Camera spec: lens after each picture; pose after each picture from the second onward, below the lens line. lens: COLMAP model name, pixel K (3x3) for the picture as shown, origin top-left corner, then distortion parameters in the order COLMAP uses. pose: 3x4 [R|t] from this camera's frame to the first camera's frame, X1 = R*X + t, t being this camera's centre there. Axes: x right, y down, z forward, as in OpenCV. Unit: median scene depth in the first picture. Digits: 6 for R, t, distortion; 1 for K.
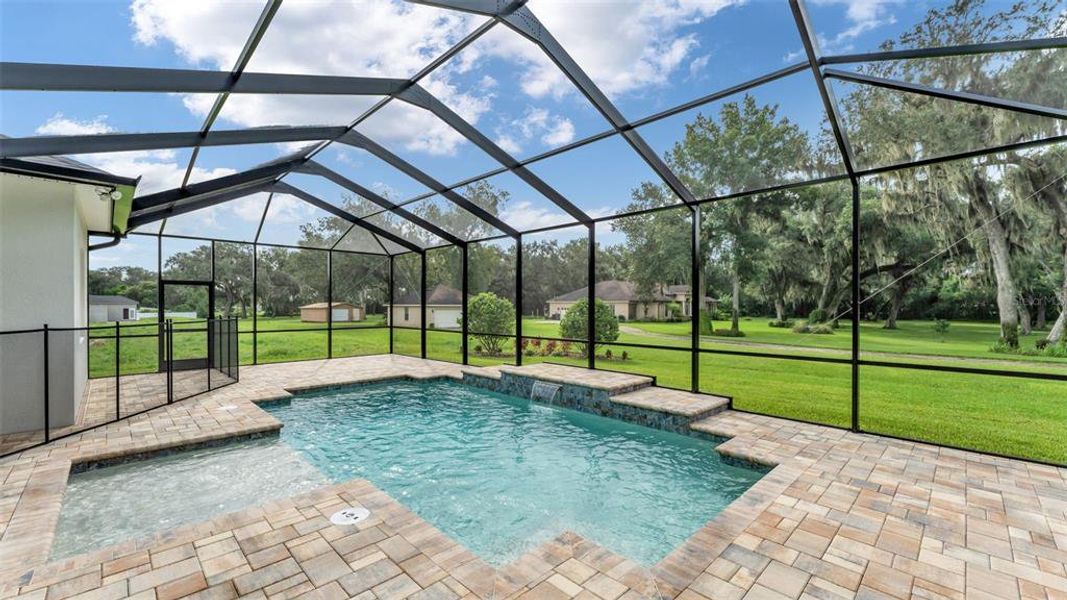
lens RADIAL K [[426.4, 0, 540.6], [0, 426.4, 307.1], [0, 0, 1]] dist [-0.001363, 0.000130]
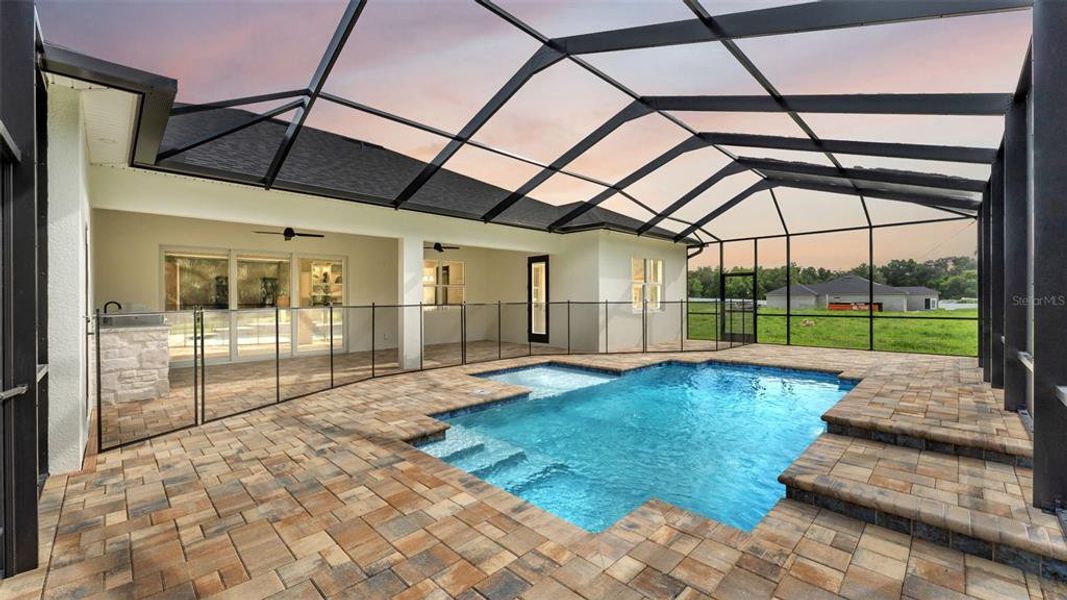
lens RADIAL K [[426.4, 0, 533.6], [0, 426.4, 299.8], [0, 0, 1]] dist [-0.001363, 0.000130]
pose [[0.000970, 0.000931, -0.999999, 0.967447], [0.003548, 0.999993, 0.000934, 0.034816], [0.999993, -0.003549, 0.000967, 0.768731]]
